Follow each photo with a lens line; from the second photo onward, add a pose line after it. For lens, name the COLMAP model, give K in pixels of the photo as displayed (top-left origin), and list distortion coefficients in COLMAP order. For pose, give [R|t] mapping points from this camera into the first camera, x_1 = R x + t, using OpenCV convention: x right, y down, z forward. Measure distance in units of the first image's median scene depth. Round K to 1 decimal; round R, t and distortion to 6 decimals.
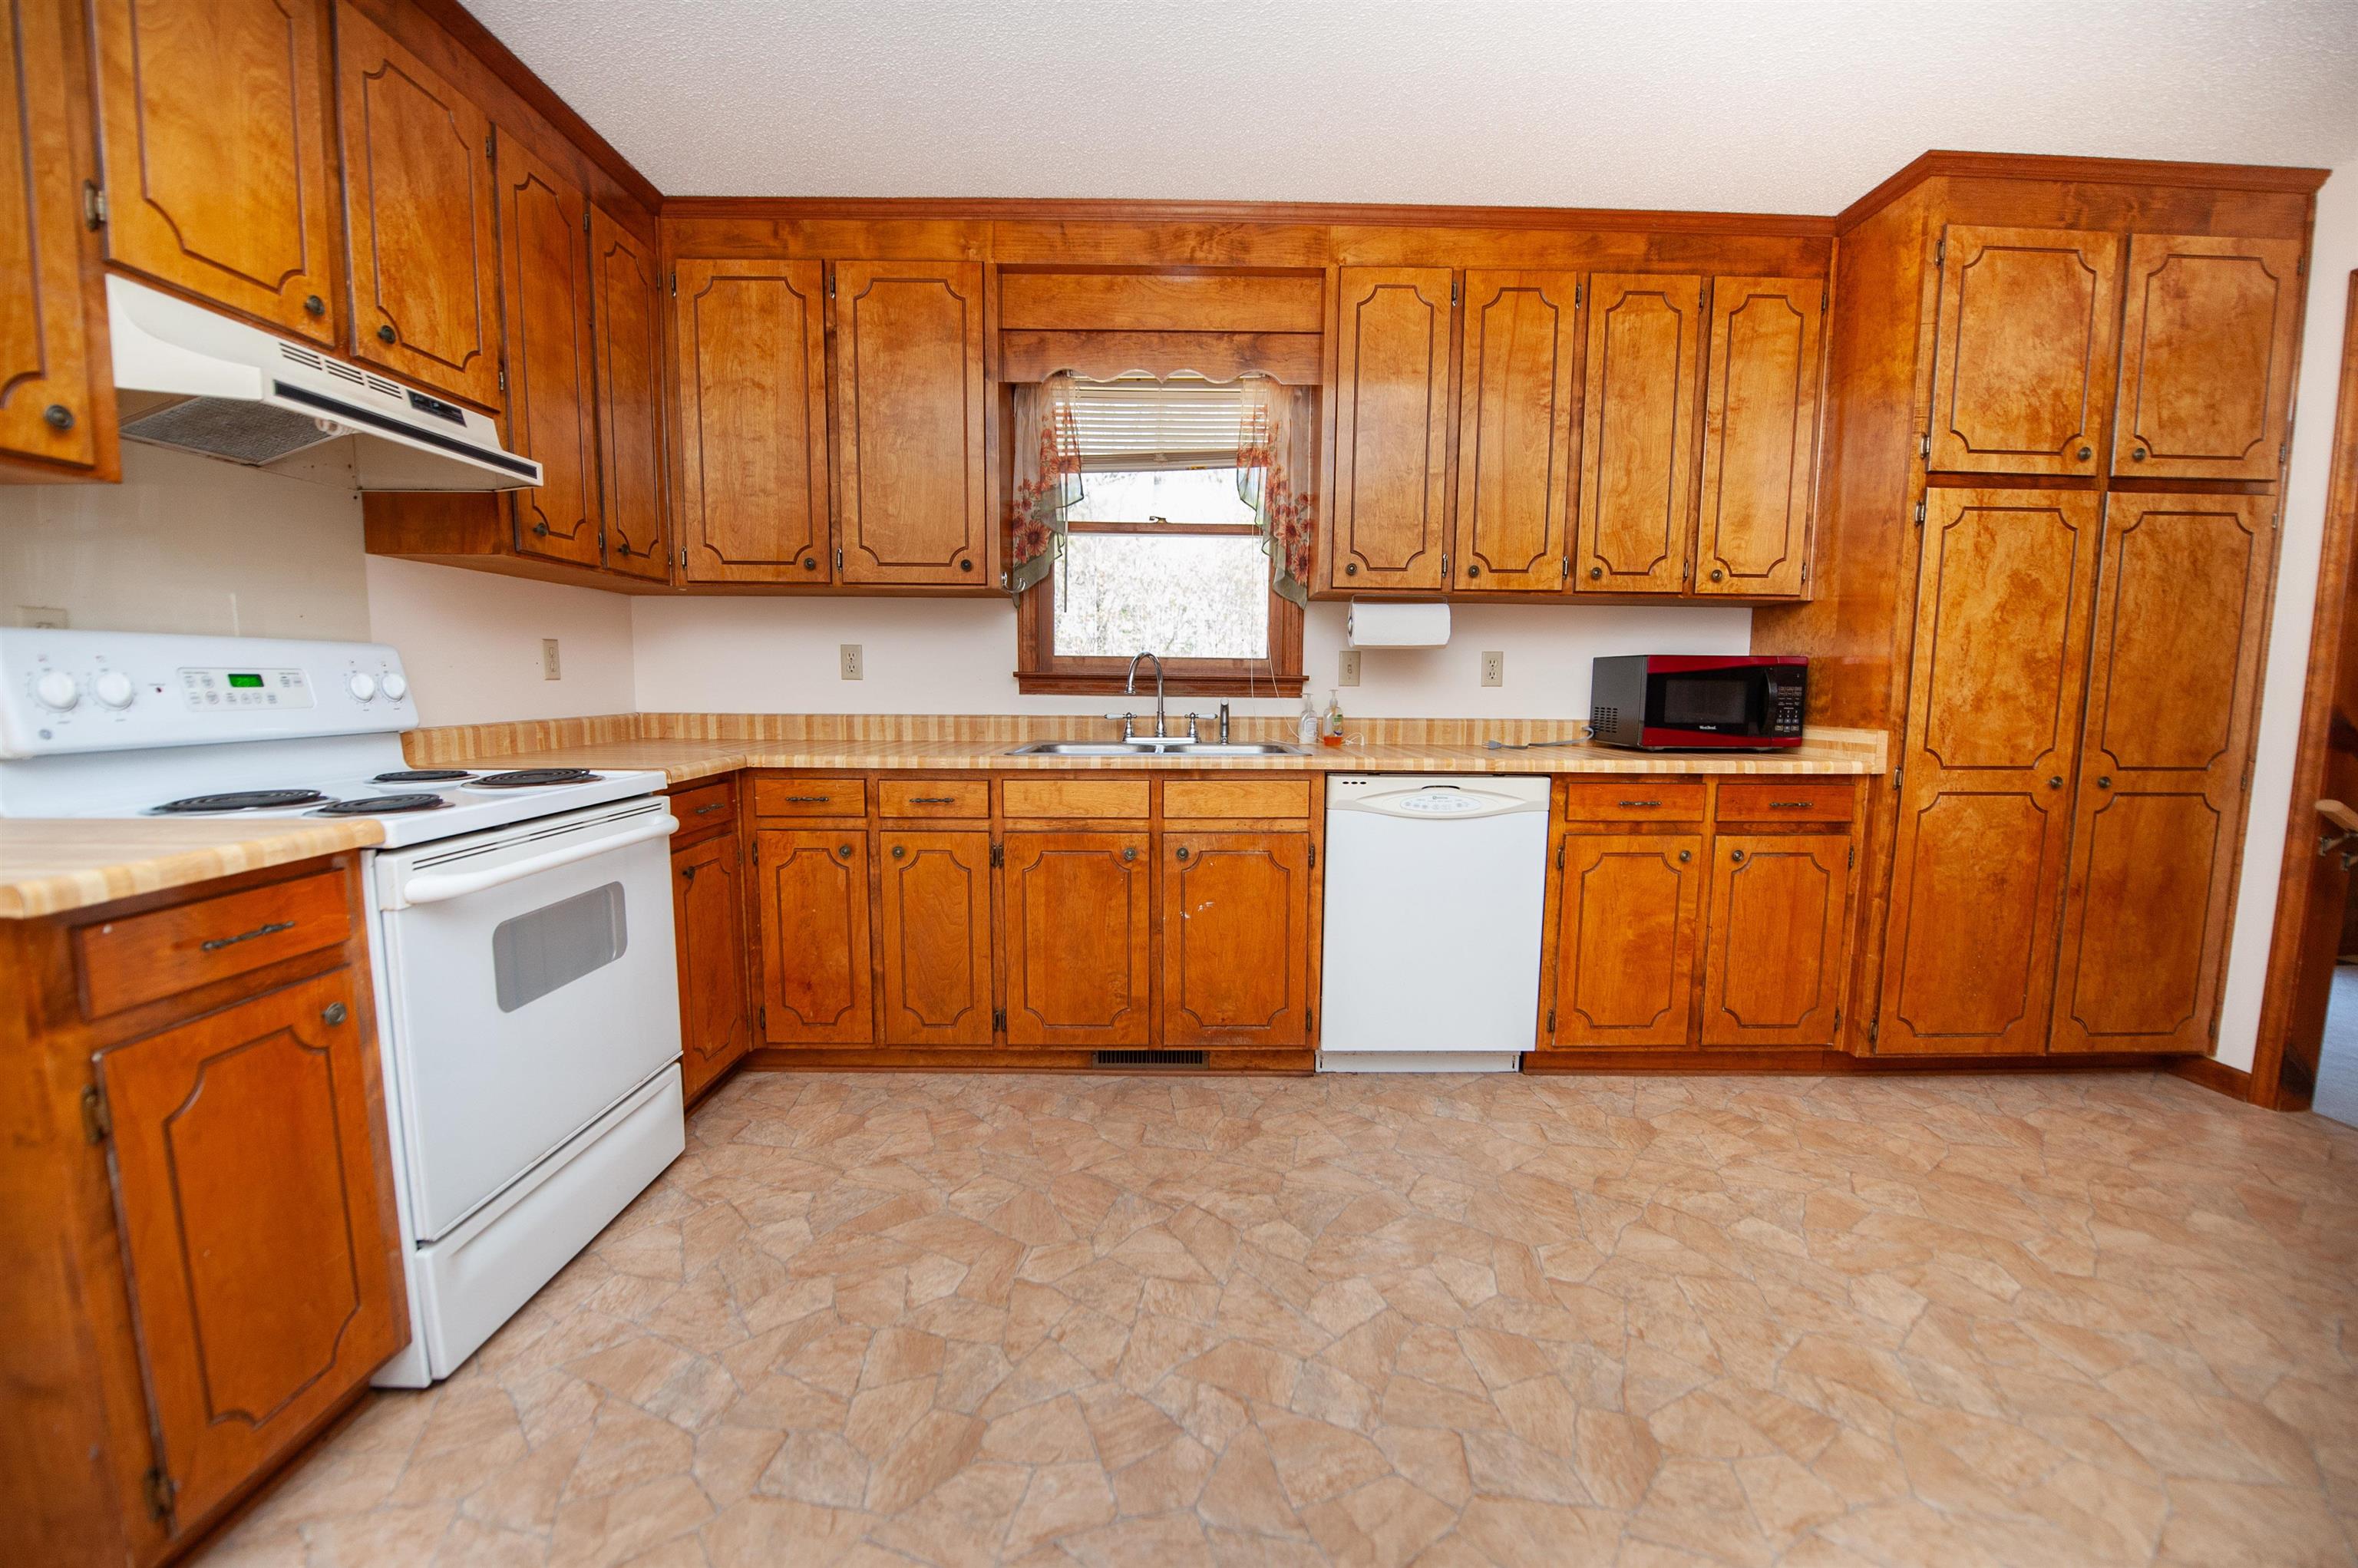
lens RADIAL K [[954.7, 0, 1186.0], [0, 954.7, 789.1], [0, 0, 1]] dist [-0.019207, -0.000491]
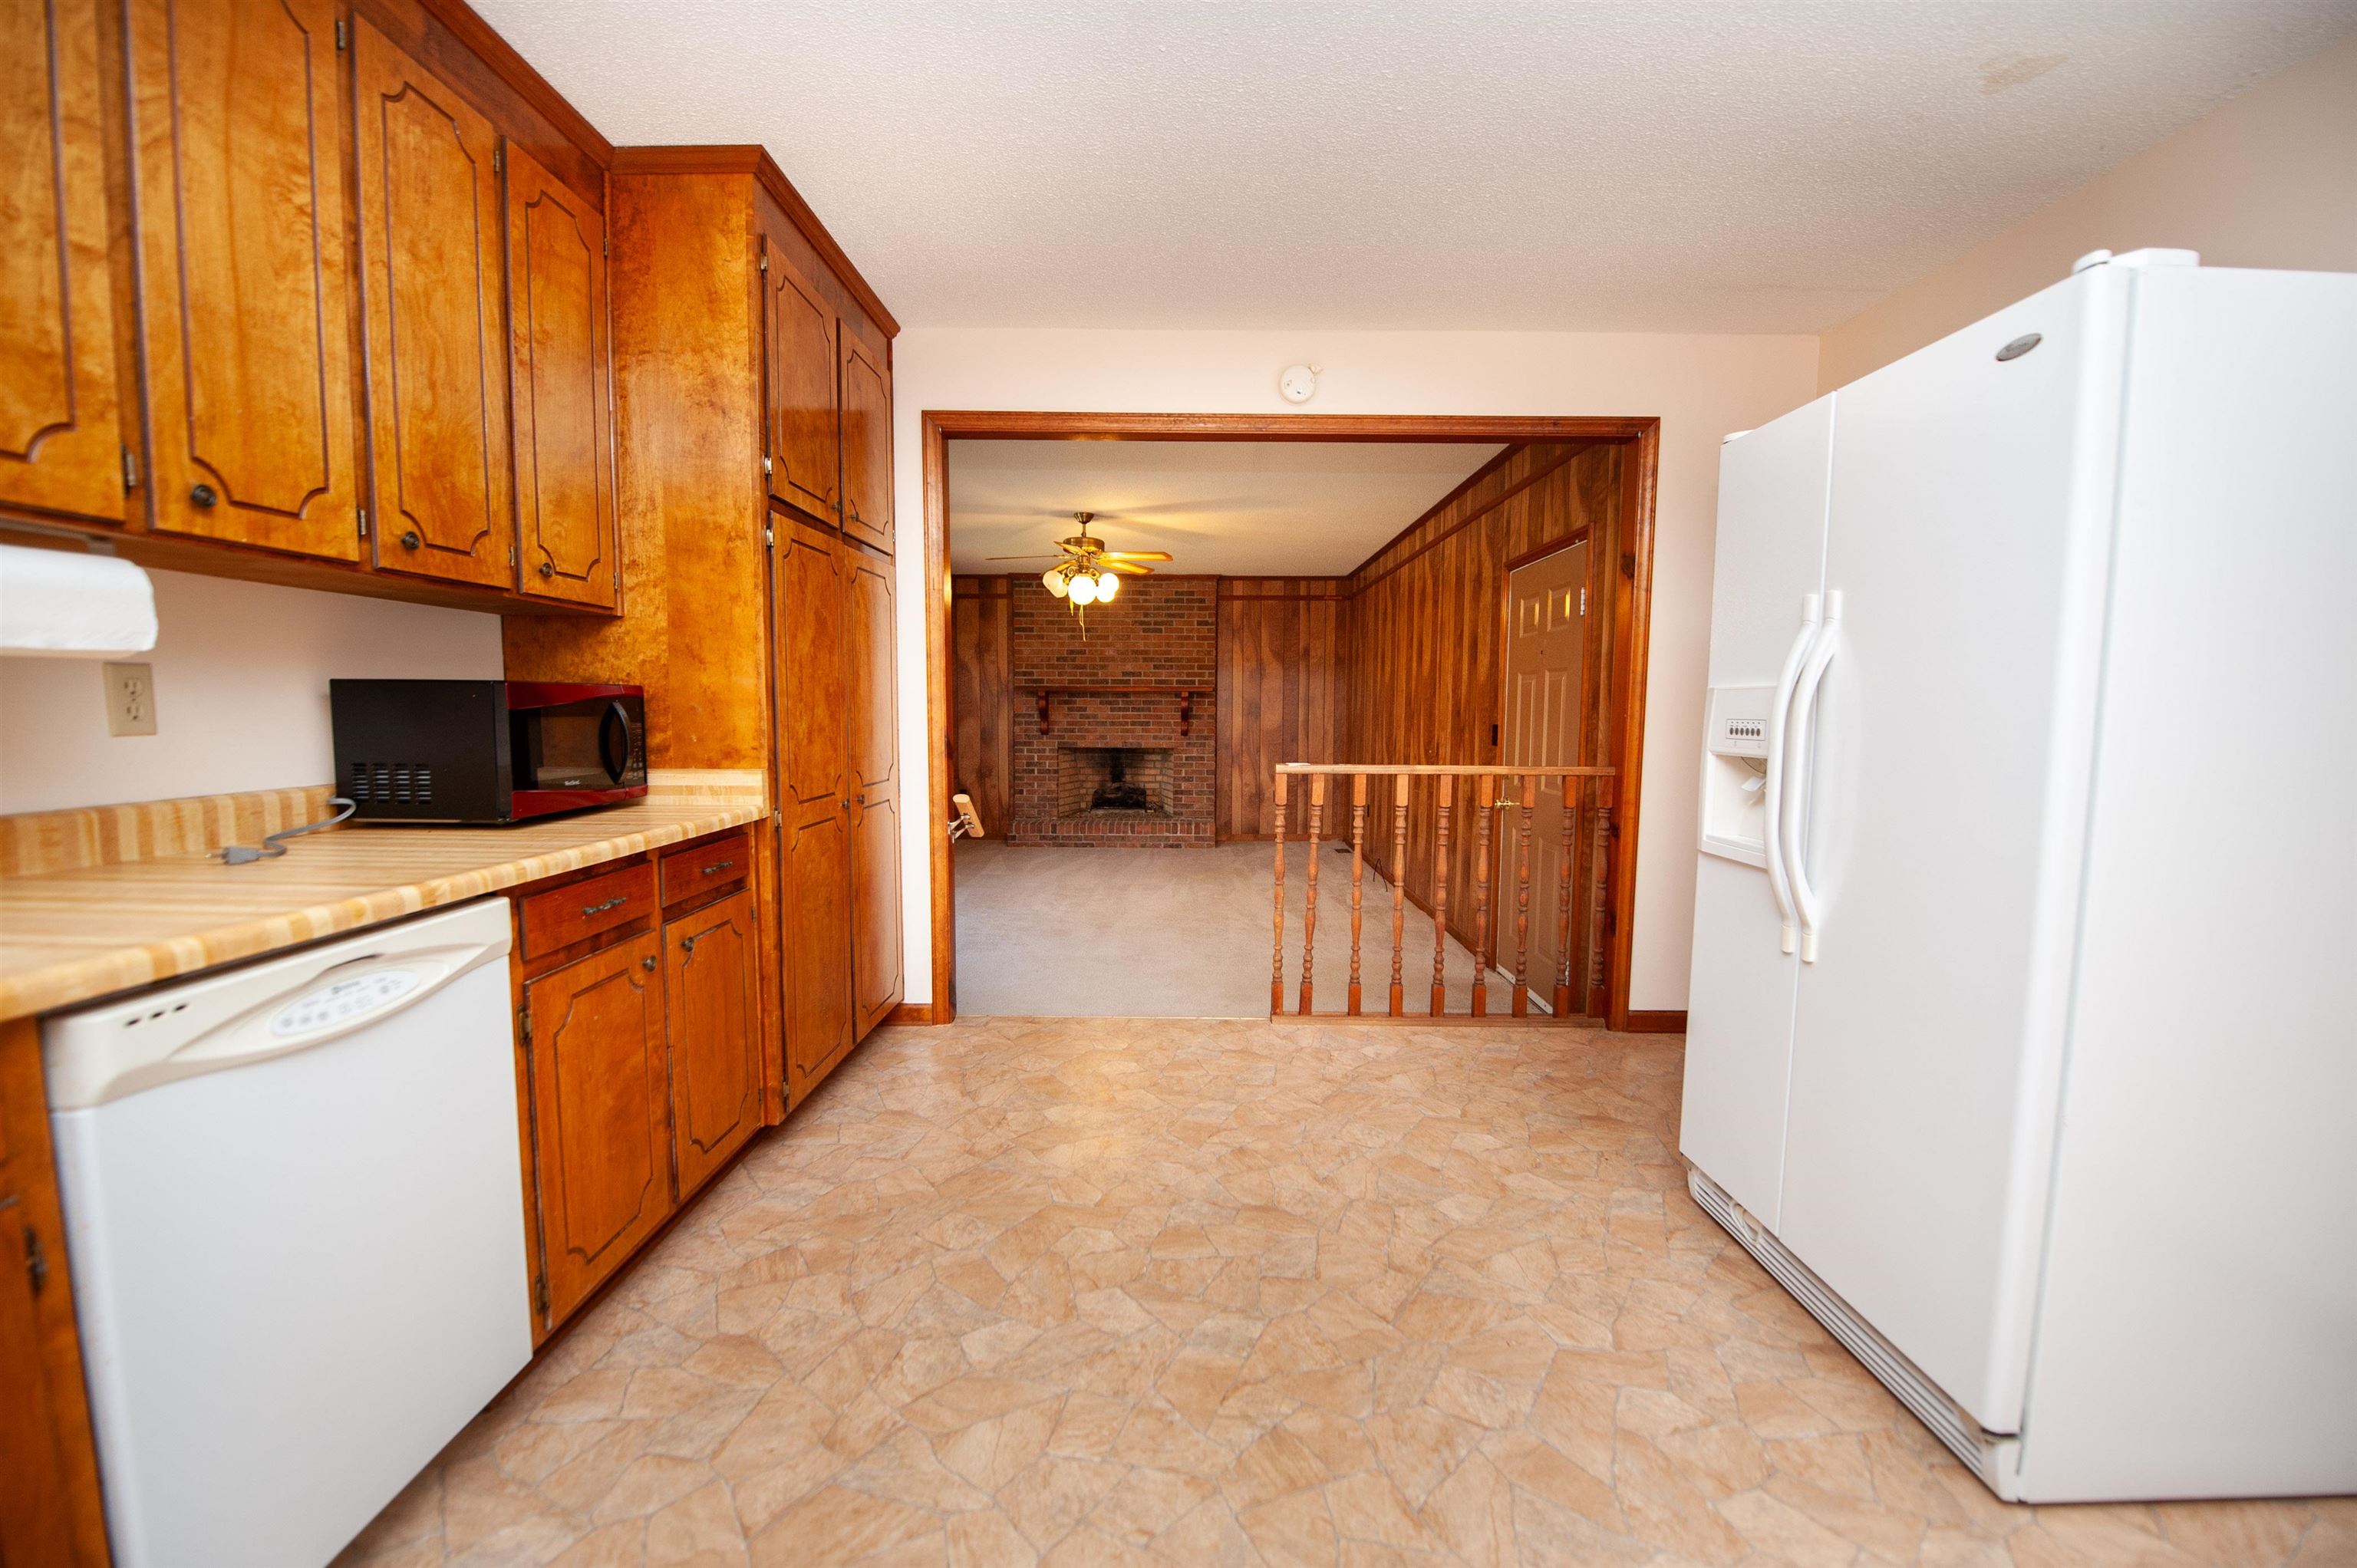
lens RADIAL K [[954.2, 0, 1185.5], [0, 954.2, 789.1], [0, 0, 1]] dist [-0.019207, -0.000491]
pose [[0.014949, -0.095493, 0.995318, -0.167342], [0.102077, 0.990374, 0.093485, -0.083836], [-0.994664, 0.100202, 0.024553, 0.546664]]
